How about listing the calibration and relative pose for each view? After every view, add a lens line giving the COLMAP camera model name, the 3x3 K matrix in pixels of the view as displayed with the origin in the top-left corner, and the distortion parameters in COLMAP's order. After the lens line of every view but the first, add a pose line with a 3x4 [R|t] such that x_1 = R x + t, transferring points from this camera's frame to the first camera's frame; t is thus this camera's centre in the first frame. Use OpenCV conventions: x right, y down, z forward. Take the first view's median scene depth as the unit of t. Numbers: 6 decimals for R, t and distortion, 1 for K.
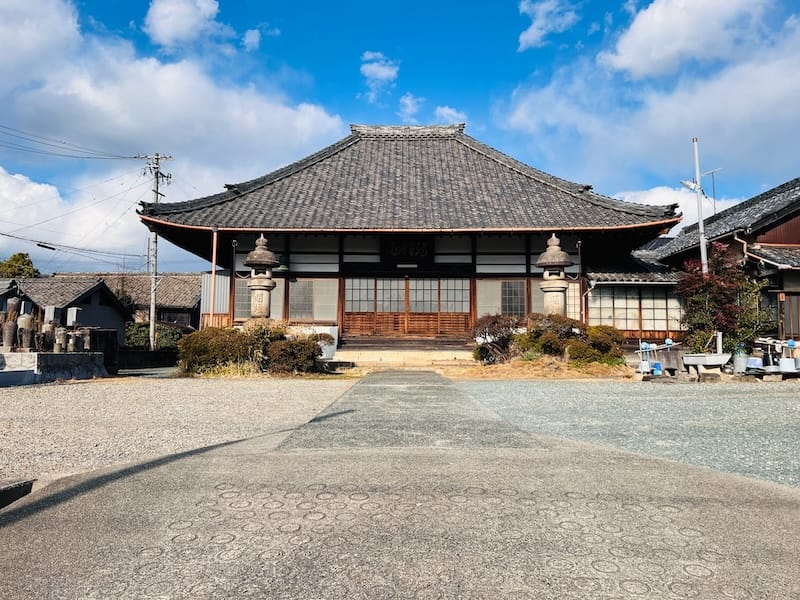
lens RADIAL K [[600.6, 0, 400.0], [0, 600.6, 300.0], [0, 0, 1]] dist [0.081481, -0.092683]
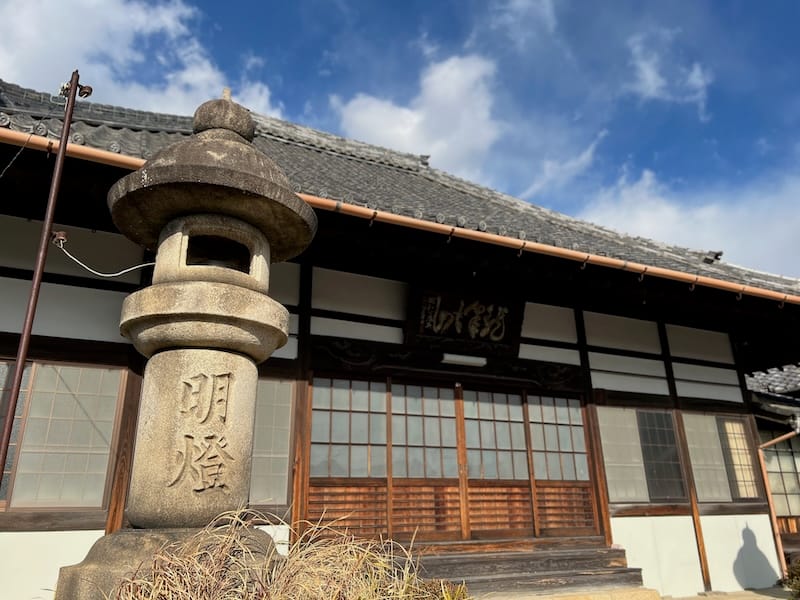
lens RADIAL K [[600.6, 0, 400.0], [0, 600.6, 300.0], [0, 0, 1]] dist [0.081481, -0.092683]
pose [[0.893674, 0.129944, 0.429490, -0.206487], [-0.013972, 0.964745, -0.262815, 0.012405], [-0.448499, 0.228870, 0.863983, 0.655023]]
